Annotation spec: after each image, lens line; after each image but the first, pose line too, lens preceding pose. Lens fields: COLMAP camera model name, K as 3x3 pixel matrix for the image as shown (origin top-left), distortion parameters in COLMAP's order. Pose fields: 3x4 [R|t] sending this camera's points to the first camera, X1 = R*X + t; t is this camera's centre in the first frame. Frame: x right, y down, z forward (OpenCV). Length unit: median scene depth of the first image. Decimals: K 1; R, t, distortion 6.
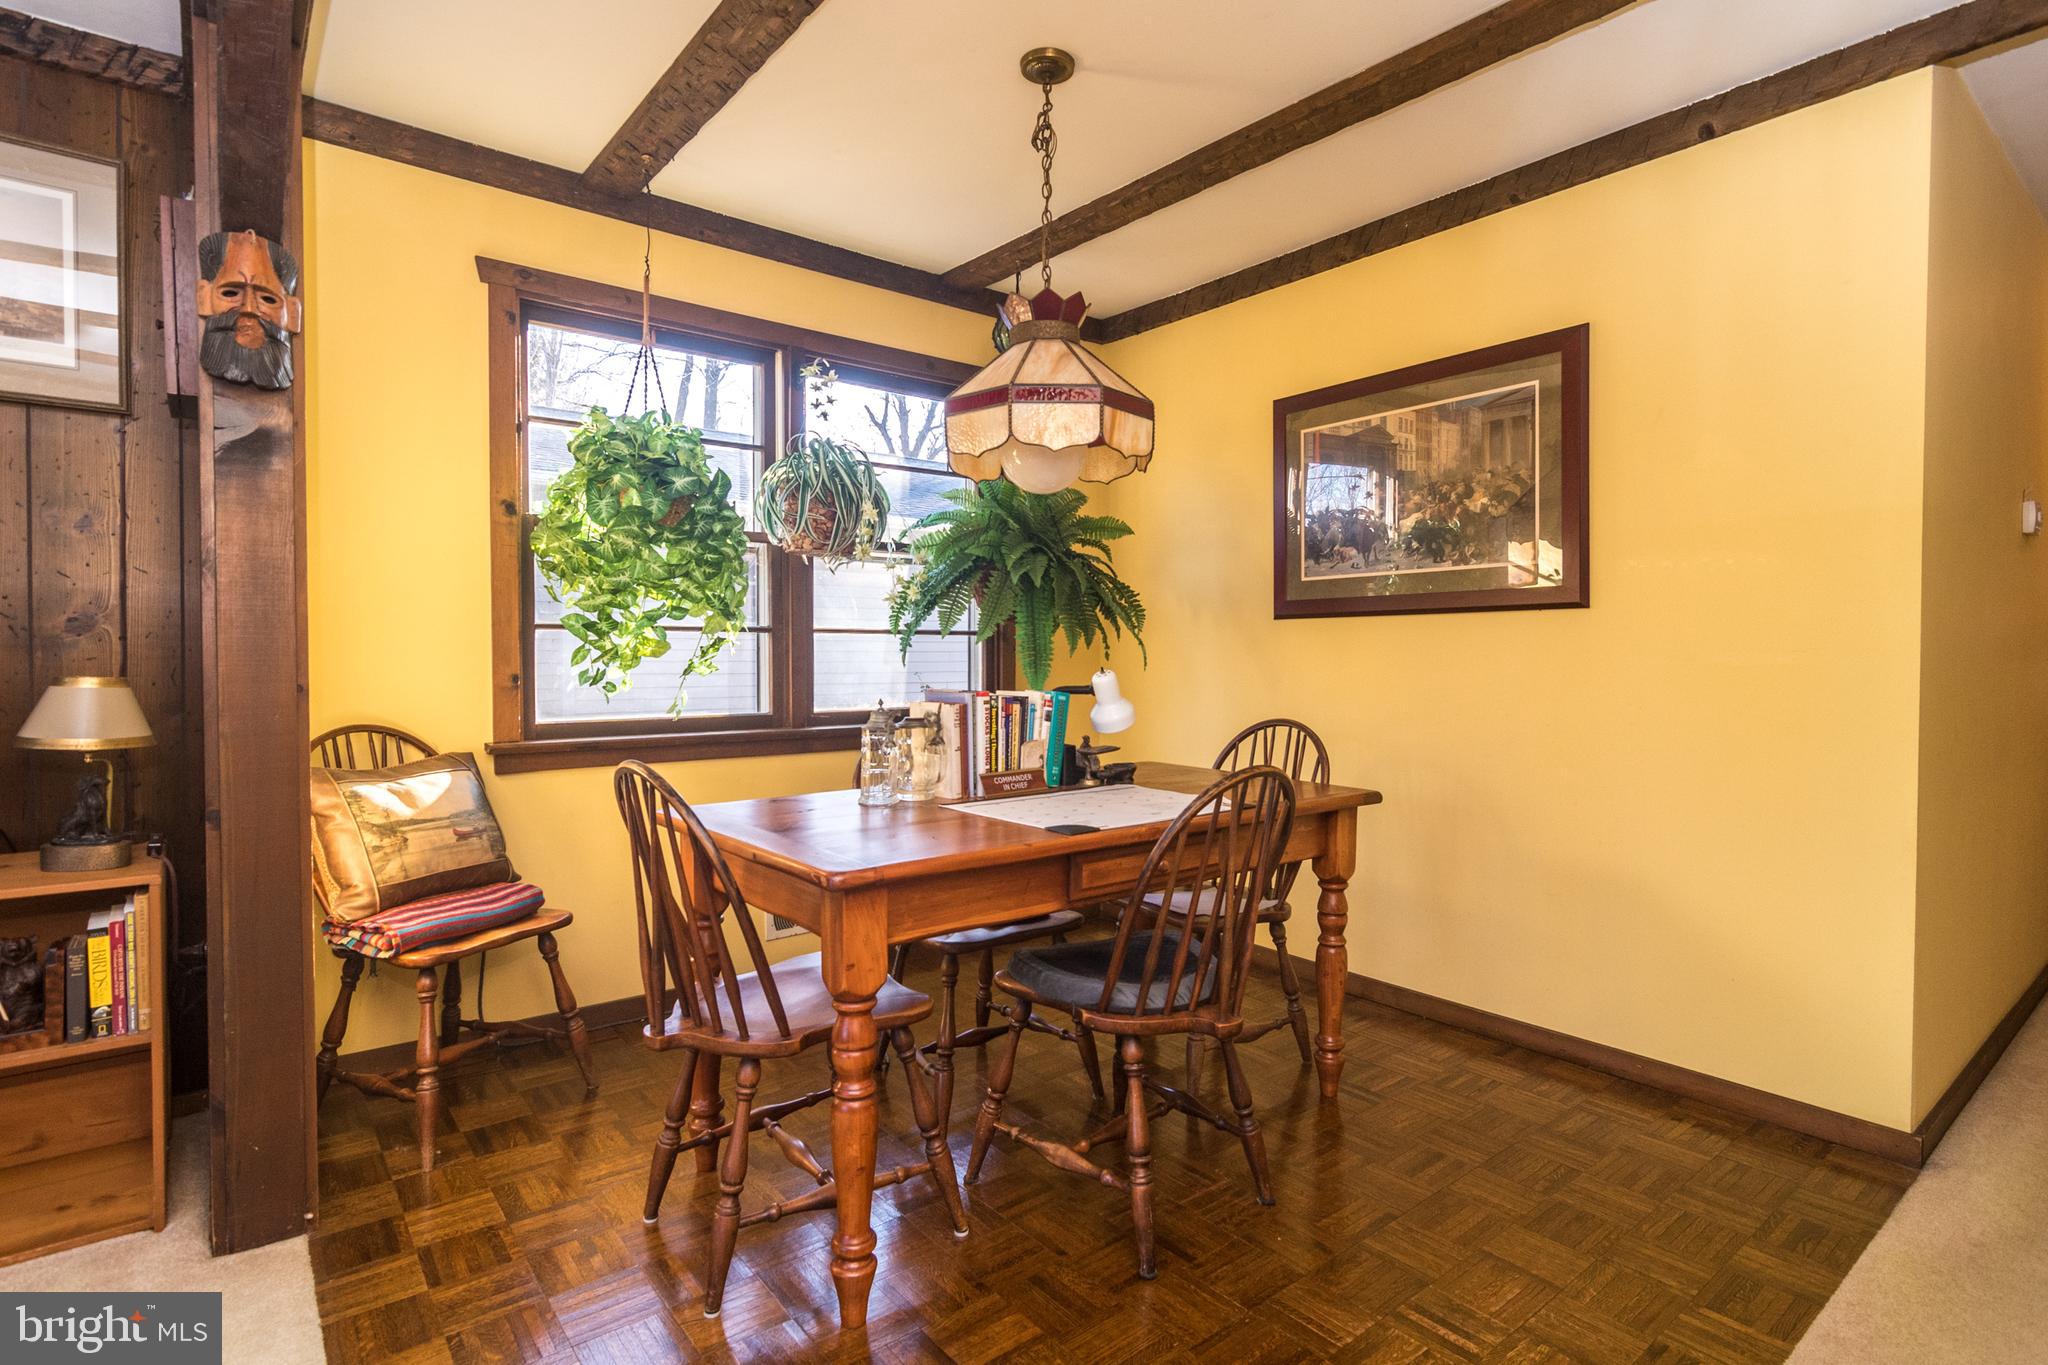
lens RADIAL K [[1016.2, 0, 1024.0], [0, 1016.2, 682.5], [0, 0, 1]] dist [-0.000539, 0.001248]
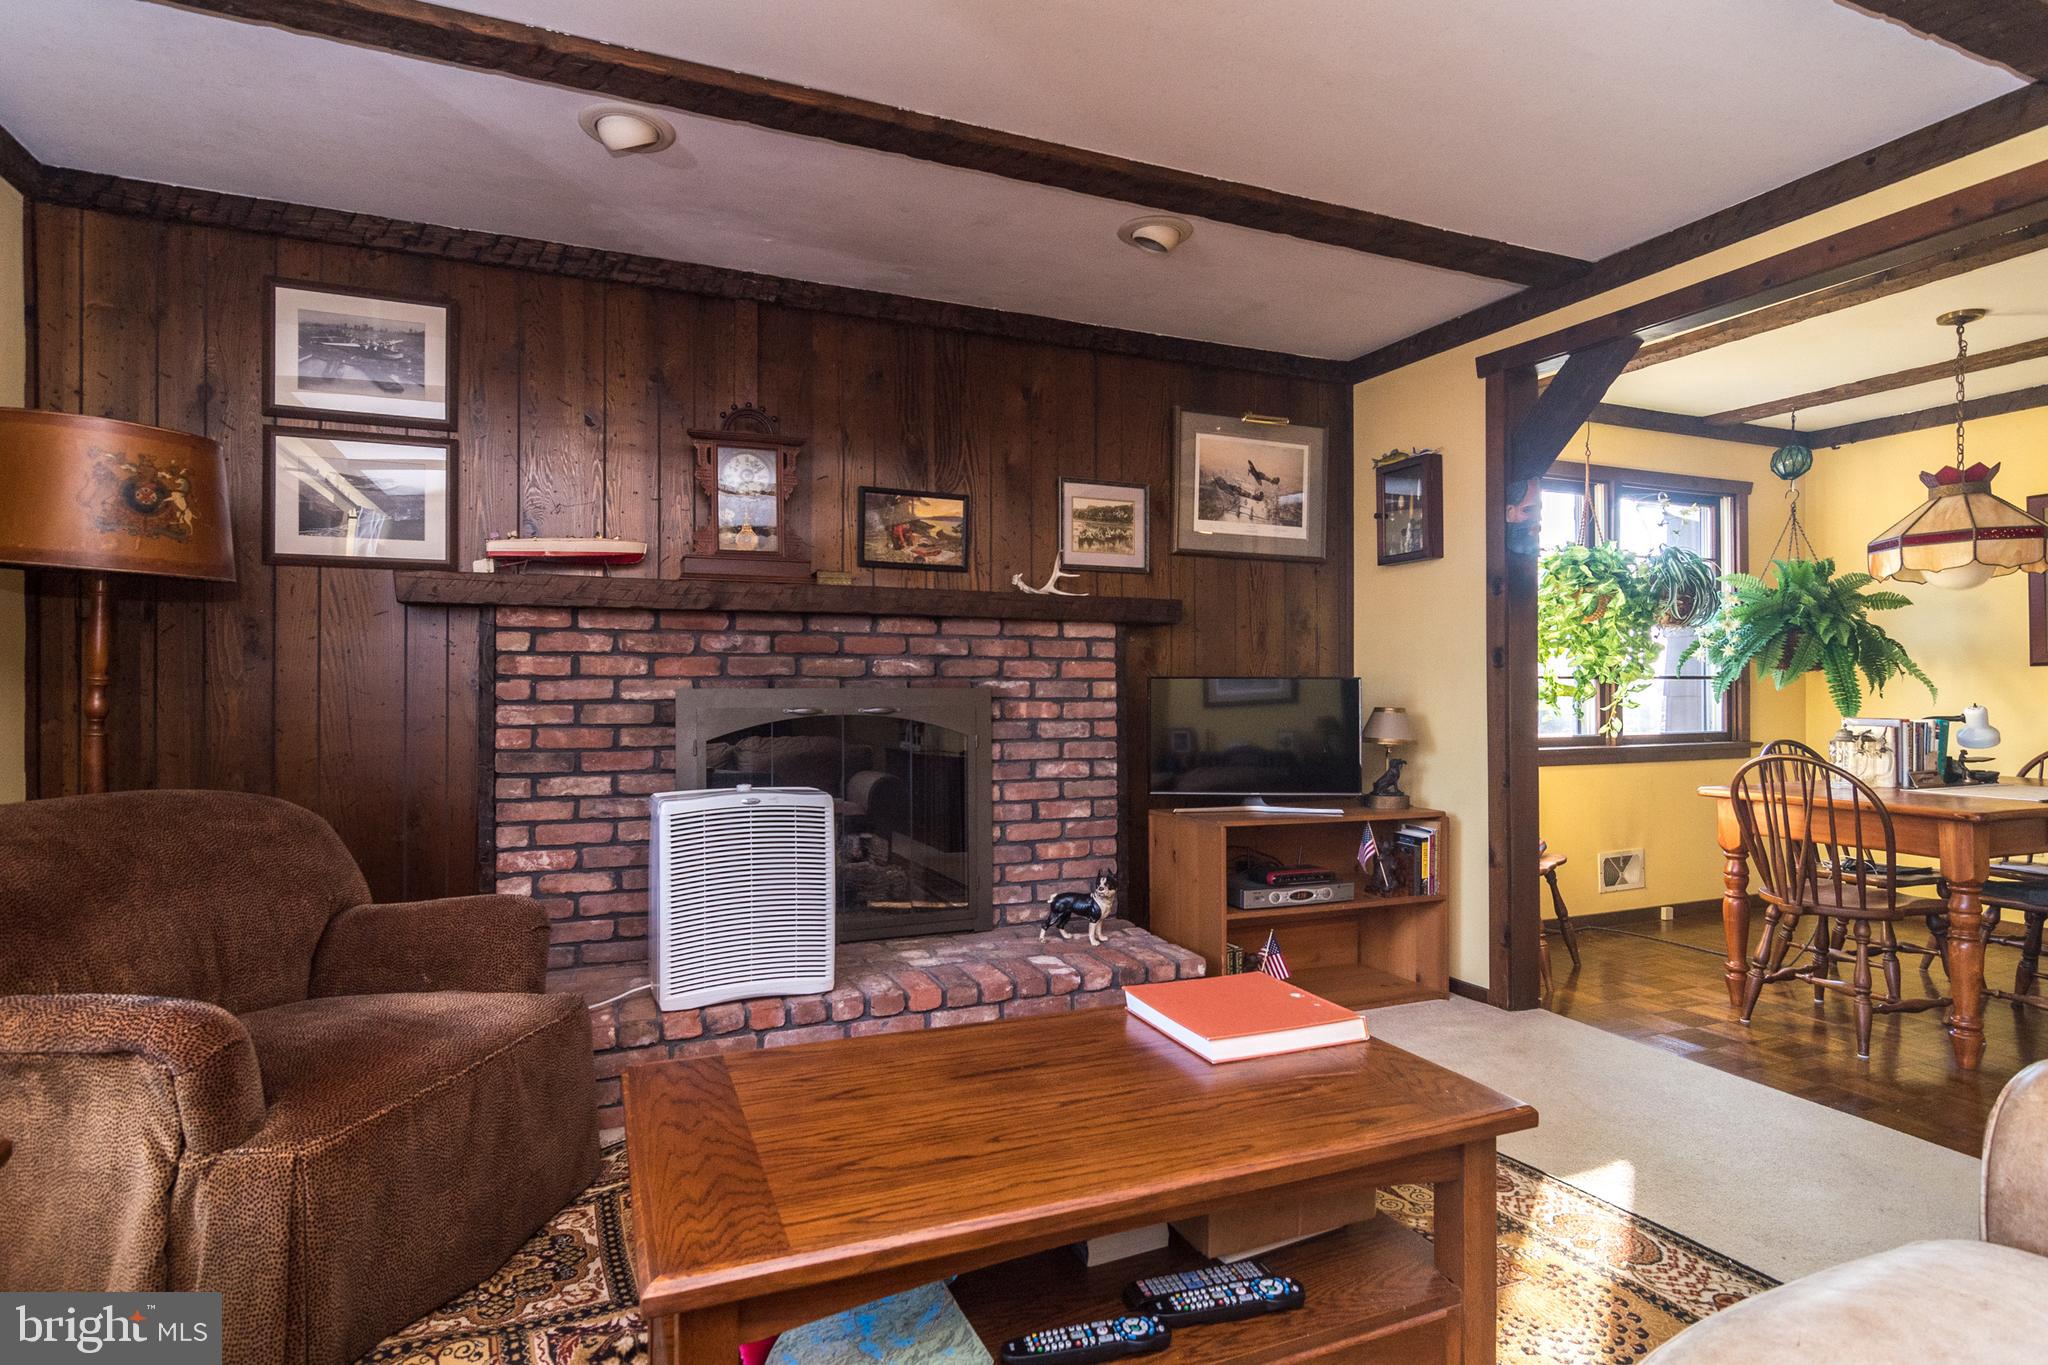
lens RADIAL K [[969.2, 0, 1066.3], [0, 969.2, 687.9], [0, 0, 1]] dist [-0.000854, 0.000159]
pose [[0.953652, -0.001391, -0.300909, -0.813184], [-0.007252, 0.999593, -0.027604, 0.010790], [0.300825, 0.028507, 0.953253, -0.787261]]
